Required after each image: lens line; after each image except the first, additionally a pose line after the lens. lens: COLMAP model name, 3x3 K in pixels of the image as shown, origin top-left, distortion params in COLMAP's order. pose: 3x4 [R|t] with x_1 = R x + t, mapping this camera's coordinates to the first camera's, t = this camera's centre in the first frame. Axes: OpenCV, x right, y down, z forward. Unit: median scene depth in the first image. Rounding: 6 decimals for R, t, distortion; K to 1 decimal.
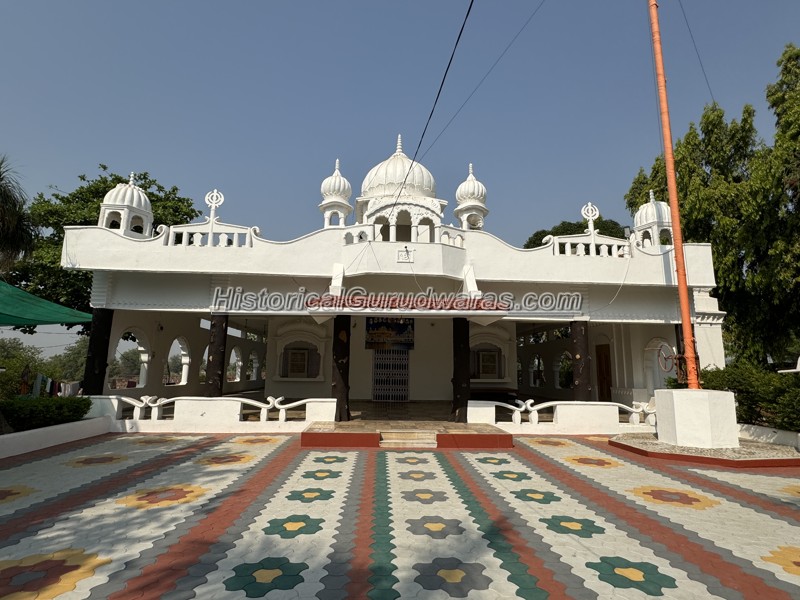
lens RADIAL K [[414.2, 0, 396.9], [0, 414.2, 303.8], [0, 0, 1]] dist [0.005061, 0.000531]
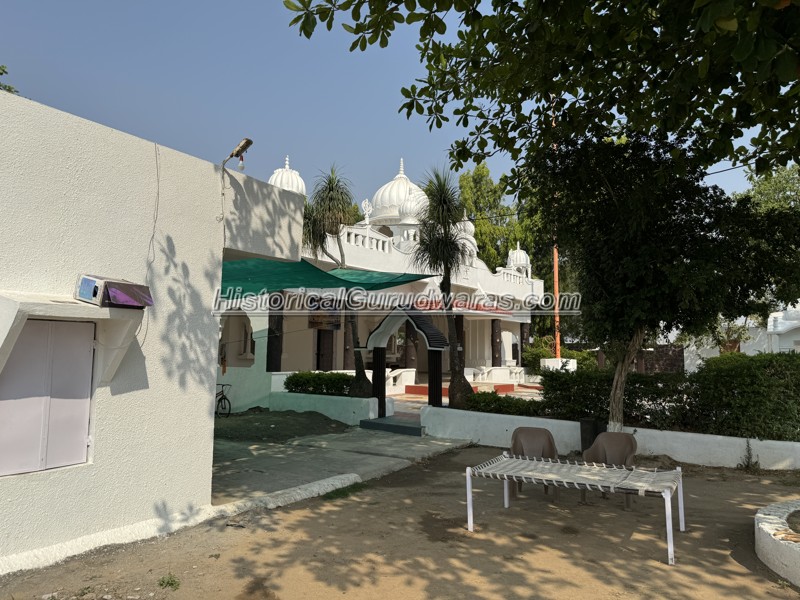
lens RADIAL K [[554.9, 0, 400.0], [0, 554.9, 300.0], [0, 0, 1]] dist [0.150692, -0.234495]
pose [[0.650204, 0.067740, 0.756733, -1.598663], [-0.123547, 0.992187, 0.017337, -0.025514], [-0.749647, -0.104765, 0.653494, -0.159884]]
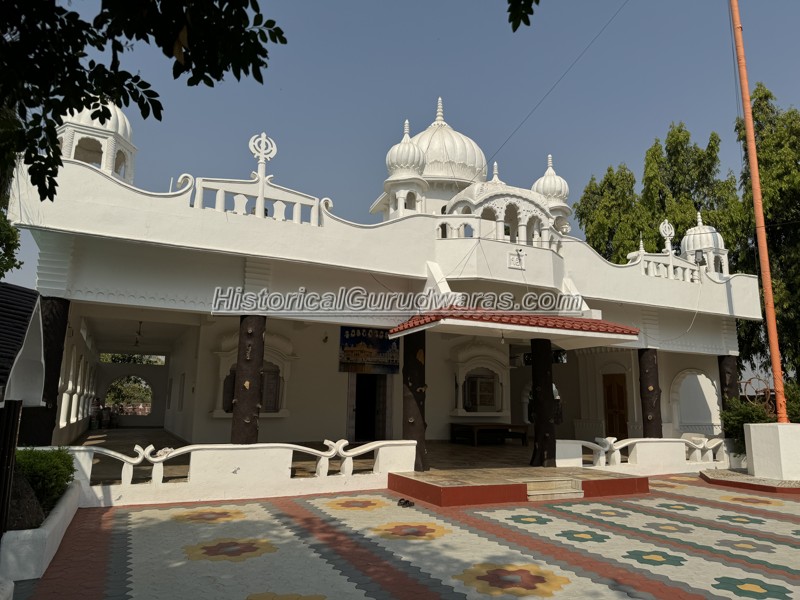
lens RADIAL K [[554.9, 0, 400.0], [0, 554.9, 300.0], [0, 0, 1]] dist [0.150692, -0.234495]
pose [[0.923050, 0.070037, 0.378250, -0.568790], [-0.062964, 0.997533, -0.031051, 0.008905], [-0.379492, 0.004845, 0.925182, 0.071376]]
